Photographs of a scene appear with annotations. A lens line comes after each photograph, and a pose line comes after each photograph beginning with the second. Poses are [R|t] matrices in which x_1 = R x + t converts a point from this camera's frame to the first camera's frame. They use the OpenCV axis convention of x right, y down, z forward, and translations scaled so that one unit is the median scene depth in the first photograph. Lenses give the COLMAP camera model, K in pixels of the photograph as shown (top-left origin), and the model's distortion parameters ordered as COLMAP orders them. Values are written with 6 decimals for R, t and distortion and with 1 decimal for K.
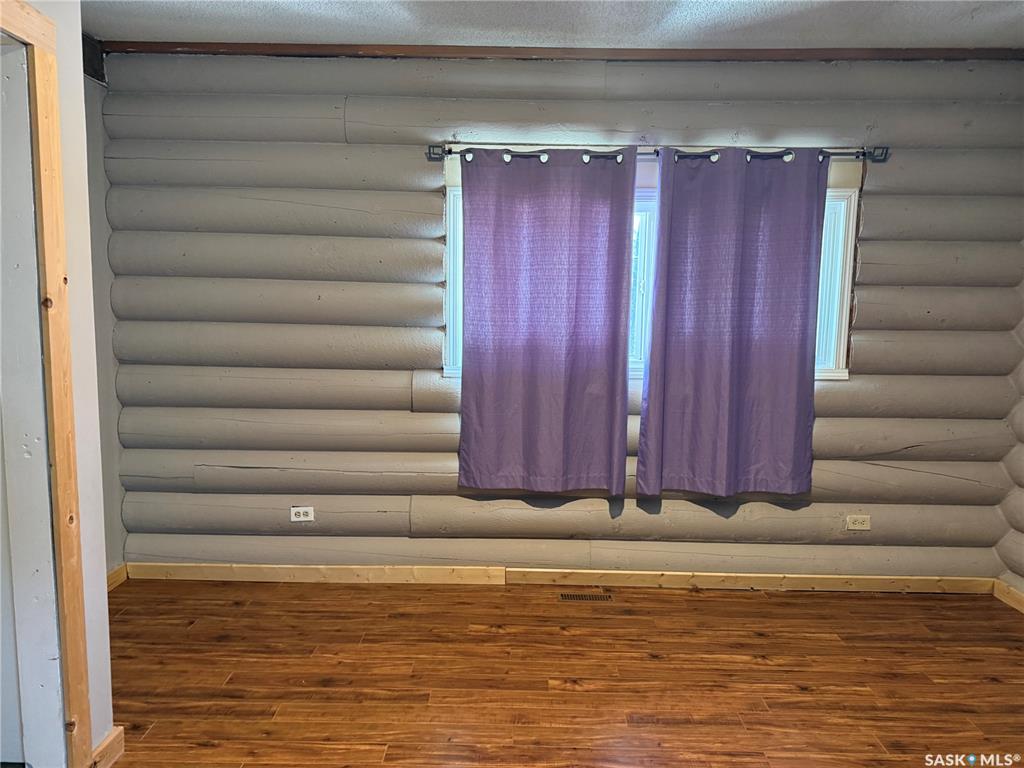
lens RADIAL K [[739.9, 0, 510.0], [0, 739.9, 387.7], [0, 0, 1]] dist [0.102966, -0.102742]
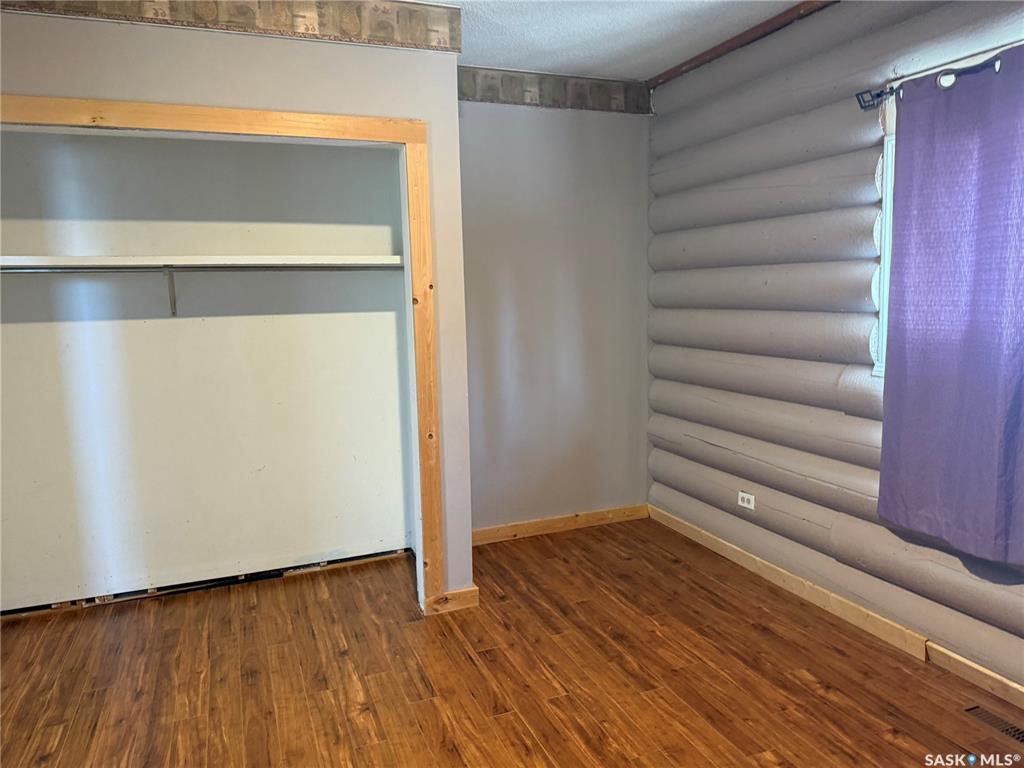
lens RADIAL K [[739.9, 0, 511.0], [0, 739.9, 384.6], [0, 0, 1]] dist [0.102966, -0.102742]
pose [[0.383036, 0.096462, -0.918683, 0.537962], [-0.083432, 0.994080, 0.069593, -0.029673], [0.919958, 0.049991, 0.388816, 0.334428]]
